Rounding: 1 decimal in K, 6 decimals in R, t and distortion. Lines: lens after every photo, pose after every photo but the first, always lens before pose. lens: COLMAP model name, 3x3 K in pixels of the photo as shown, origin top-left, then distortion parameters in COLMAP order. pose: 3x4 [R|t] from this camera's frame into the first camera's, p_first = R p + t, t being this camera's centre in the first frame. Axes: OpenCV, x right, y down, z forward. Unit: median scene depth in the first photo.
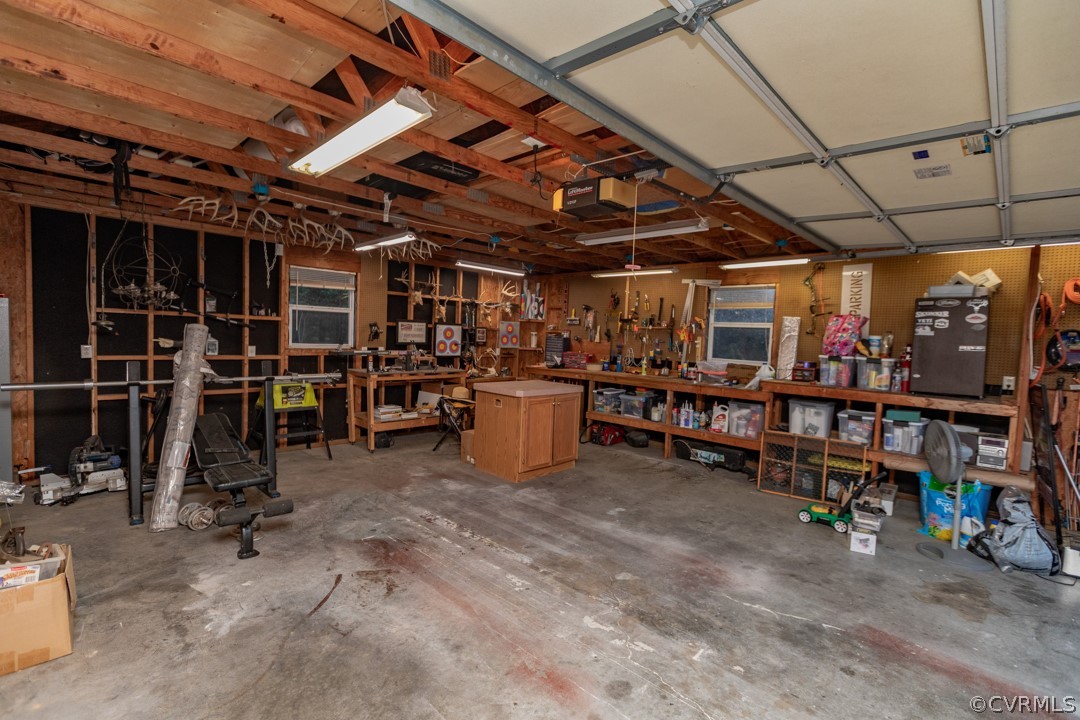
lens RADIAL K [[478.8, 0, 533.3], [0, 478.8, 358.3], [0, 0, 1]] dist [0.000974, -0.000176]
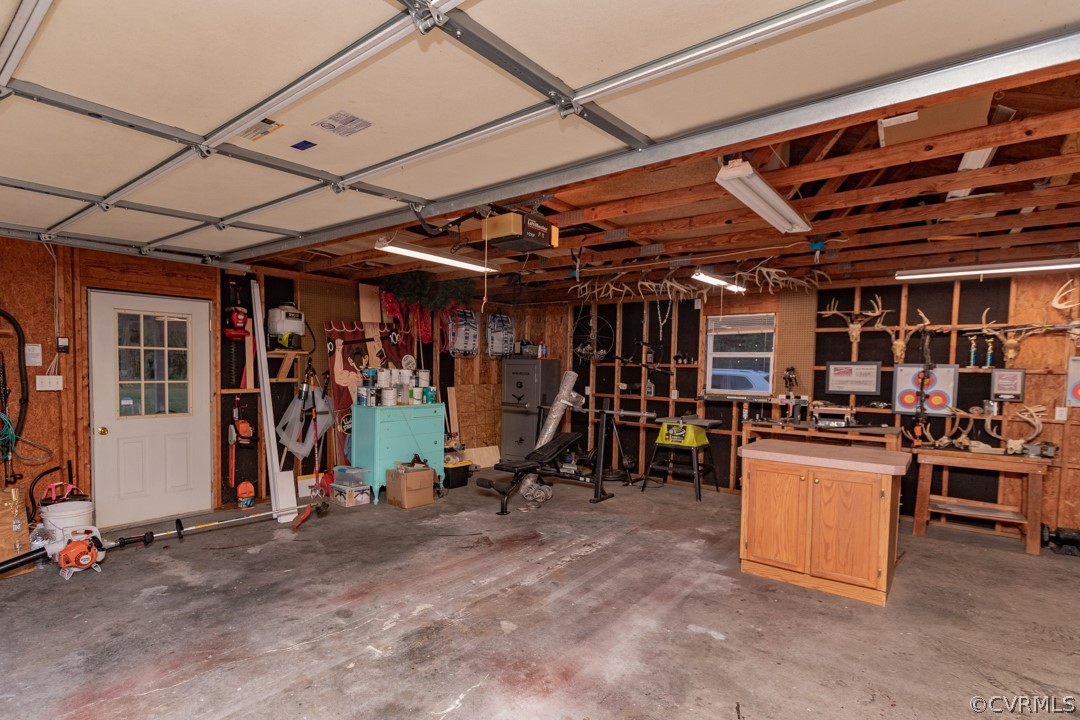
lens RADIAL K [[541.5, 0, 532.2], [0, 541.5, 391.0], [0, 0, 1]] dist [-0.000178, -0.000132]
pose [[0.112689, 0.008184, -0.993597, 0.665991], [-0.062802, 0.998025, 0.001098, -0.002854], [0.991644, 0.062277, 0.112980, 0.482067]]
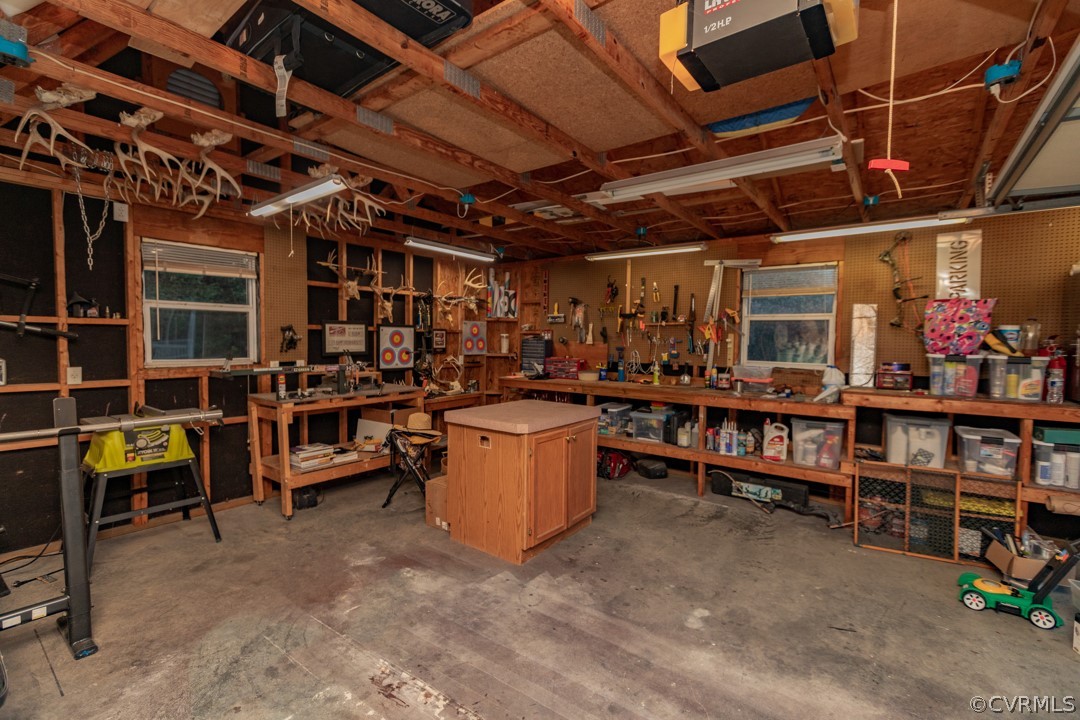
lens RADIAL K [[476.0, 0, 533.6], [0, 476.0, 359.7], [0, 0, 1]] dist [0.001555, 0.000064]
pose [[0.991741, -0.032491, 0.124070, -0.075809], [0.032627, 0.999467, 0.000941, -0.015814], [-0.124035, 0.003115, 0.992273, 0.307600]]
